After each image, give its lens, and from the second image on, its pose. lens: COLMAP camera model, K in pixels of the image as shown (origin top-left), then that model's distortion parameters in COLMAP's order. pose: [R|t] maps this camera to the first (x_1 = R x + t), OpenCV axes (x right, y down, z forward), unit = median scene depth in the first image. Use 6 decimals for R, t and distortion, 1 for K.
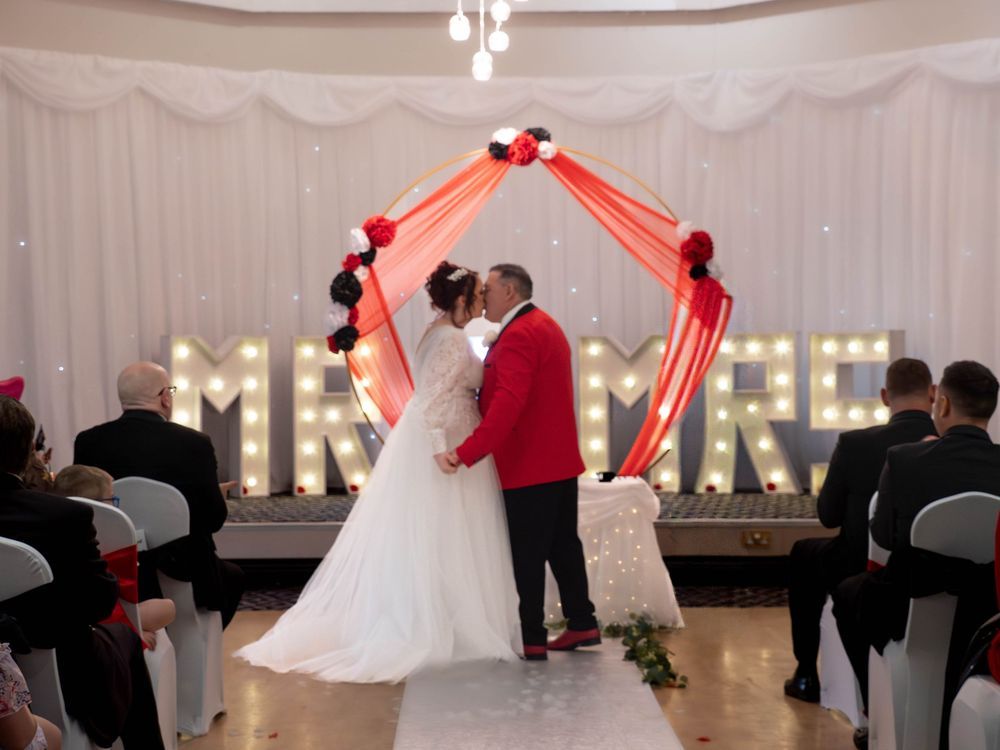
lens RADIAL K [[2005.6, 0, 500.0], [0, 2005.6, 375.0], [0, 0, 1]] dist [0.176200, 0.429415]
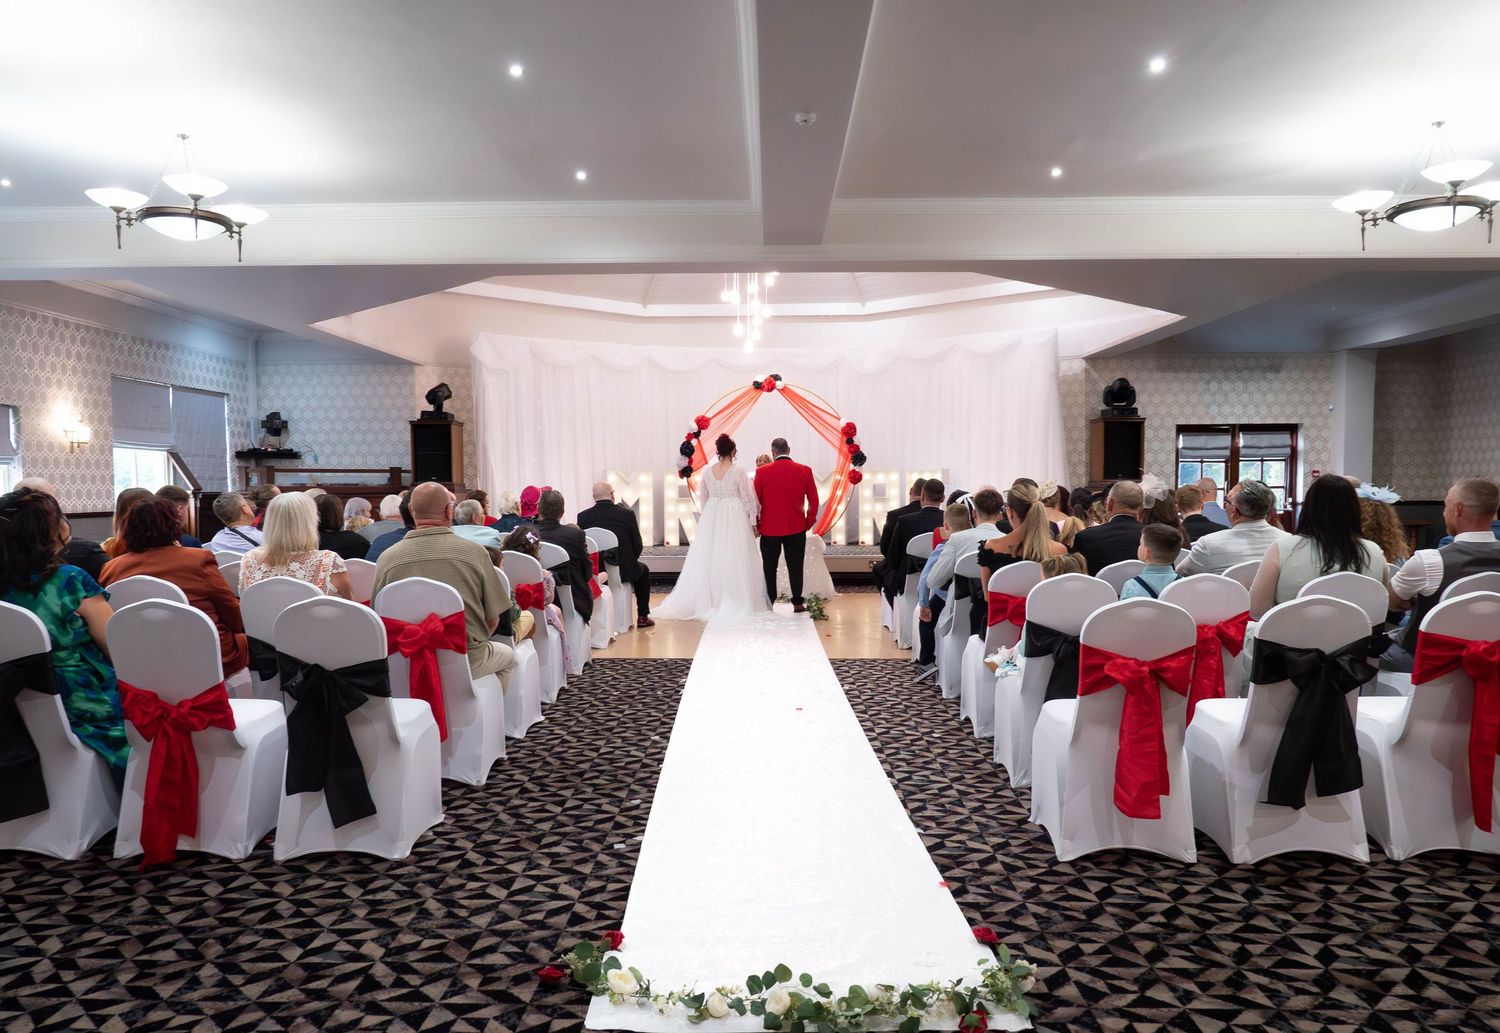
lens RADIAL K [[1165.9, 0, 750.0], [0, 1165.9, 568.9], [0, 0, 1]] dist [0.002011, 0.000146]
pose [[0.999431, 0.004173, -0.033467, 0.034021], [-0.002143, 0.998168, 0.060458, 0.010269], [0.033658, -0.060352, 0.997610, -0.265977]]
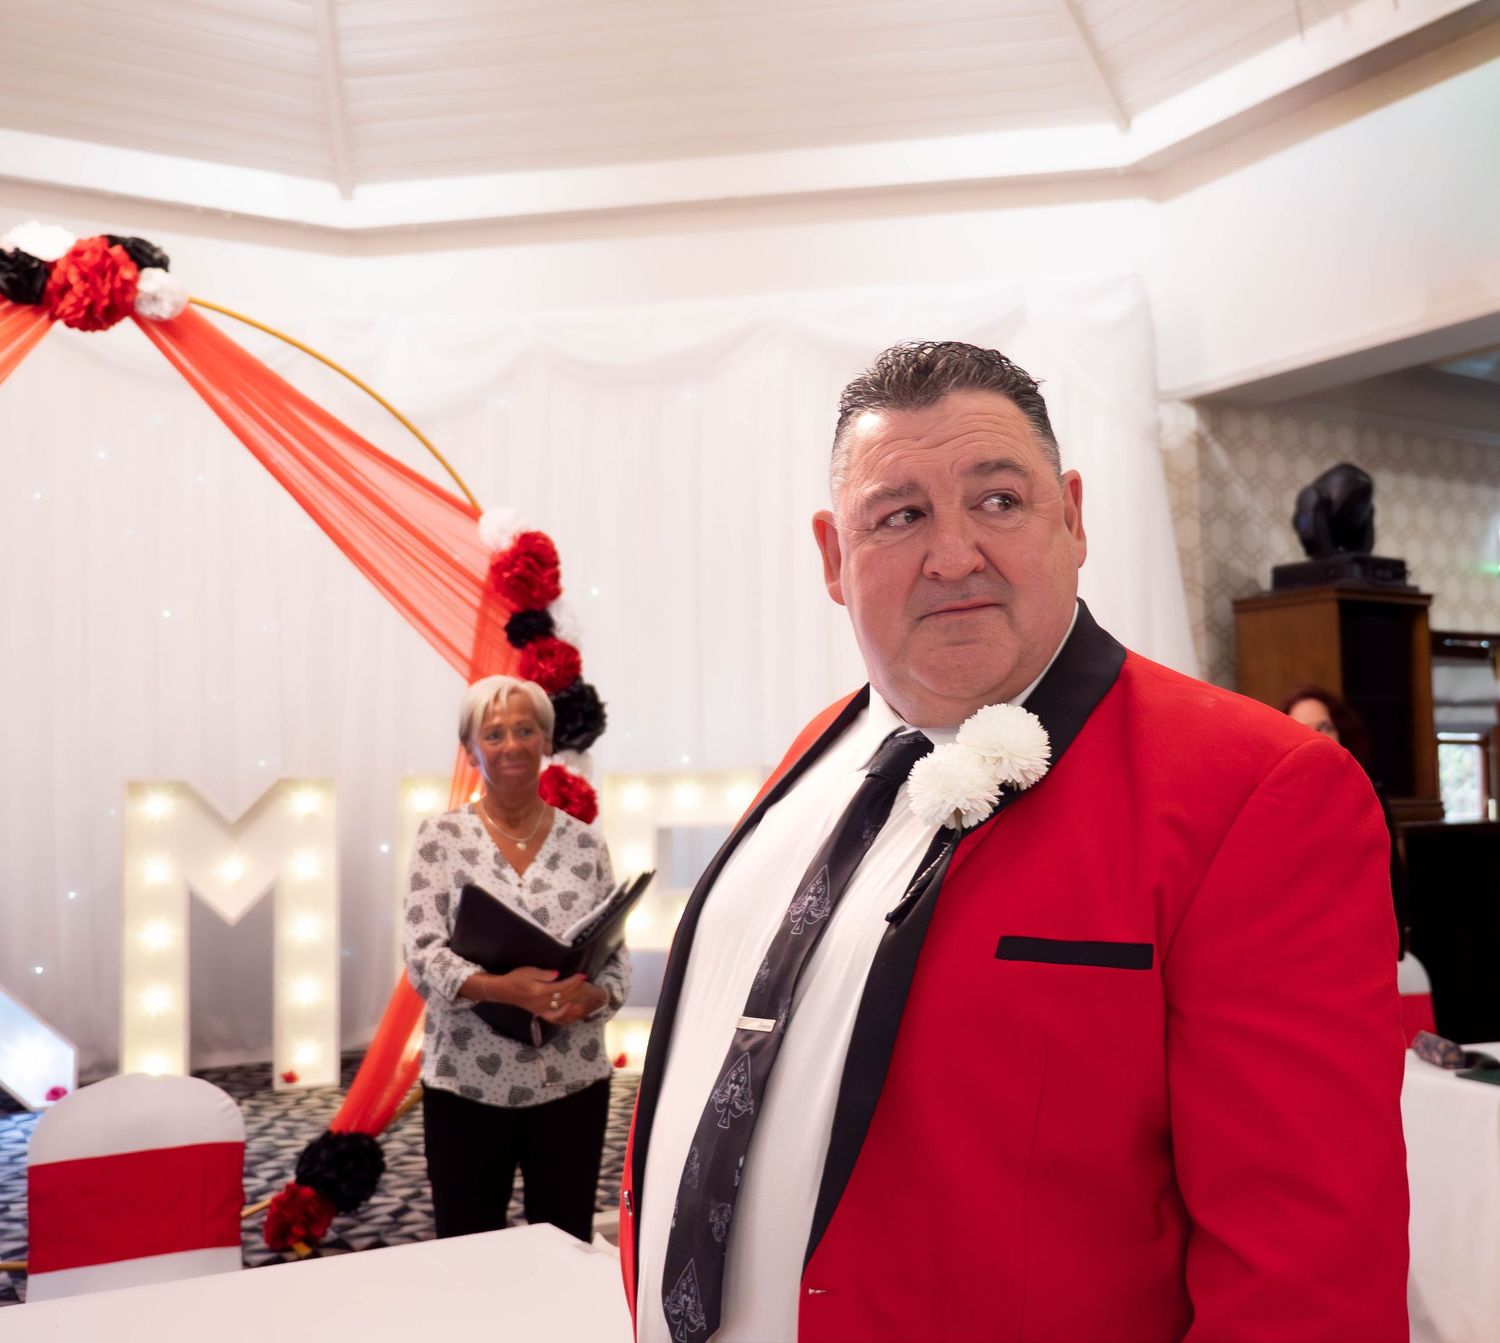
lens RADIAL K [[1521.8, 0, 750.0], [0, 1521.8, 671.5], [0, 0, 1]] dist [0.000159, -0.002579]
pose [[0.853318, 0.031809, 0.520419, -0.029375], [0.015646, 0.996126, -0.086539, -0.013035], [-0.521156, 0.081988, 0.849514, 0.698025]]
